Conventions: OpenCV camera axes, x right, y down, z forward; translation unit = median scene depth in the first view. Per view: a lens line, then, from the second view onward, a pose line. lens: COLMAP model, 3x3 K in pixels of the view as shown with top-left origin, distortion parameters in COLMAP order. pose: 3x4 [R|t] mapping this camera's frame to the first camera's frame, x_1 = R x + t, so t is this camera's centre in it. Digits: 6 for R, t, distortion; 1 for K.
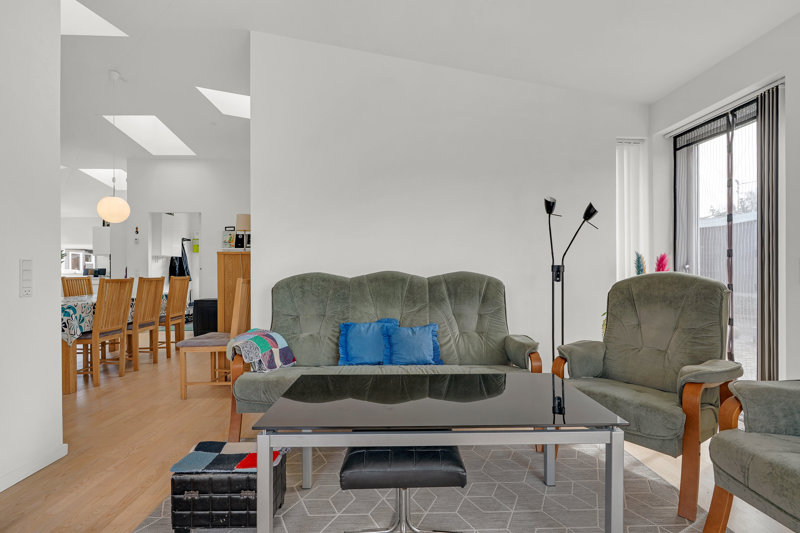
lens RADIAL K [[372.6, 0, 397.7], [0, 372.6, 270.4], [0, 0, 1]] dist [-0.001325, -0.000107]
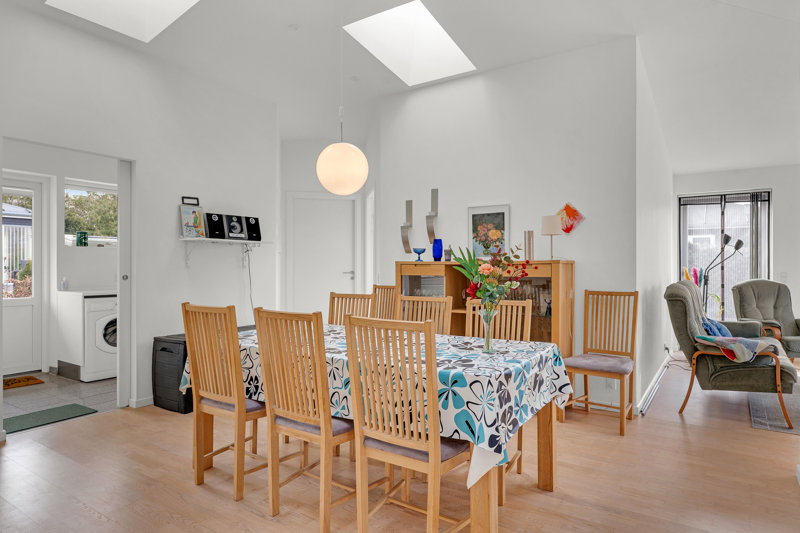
lens RADIAL K [[480.7, 0, 400.0], [0, 480.7, 266.5], [0, 0, 1]] dist [-0.001532, -0.000969]
pose [[0.585070, 0.003885, 0.810973, -0.838480], [-0.002185, 0.999992, -0.003214, -0.017376], [-0.810980, 0.000109, 0.585074, 0.361562]]
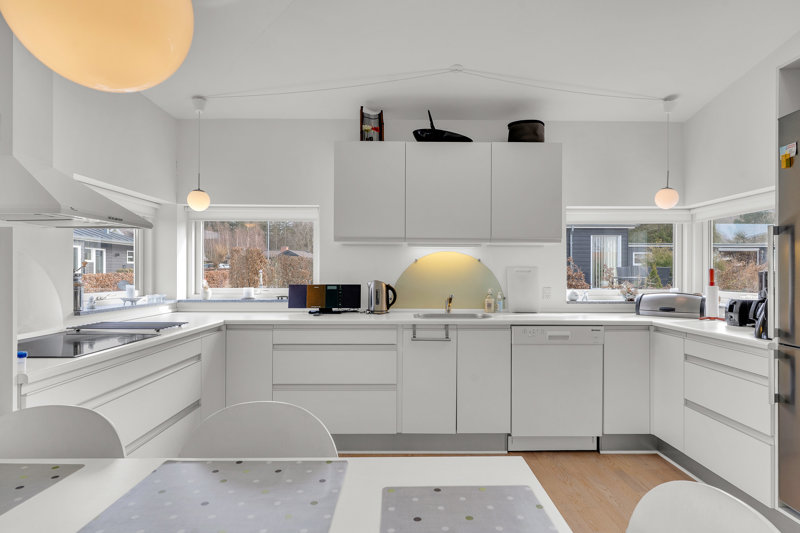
lens RADIAL K [[430.8, 0, 400.0], [0, 430.8, 266.5], [0, 0, 1]] dist [0.000558, -0.000021]
pose [[0.999939, 0.007220, -0.008330, -1.088878], [-0.007312, 0.999912, -0.011063, -0.023602], [0.008250, 0.011123, 0.999904, 0.941709]]
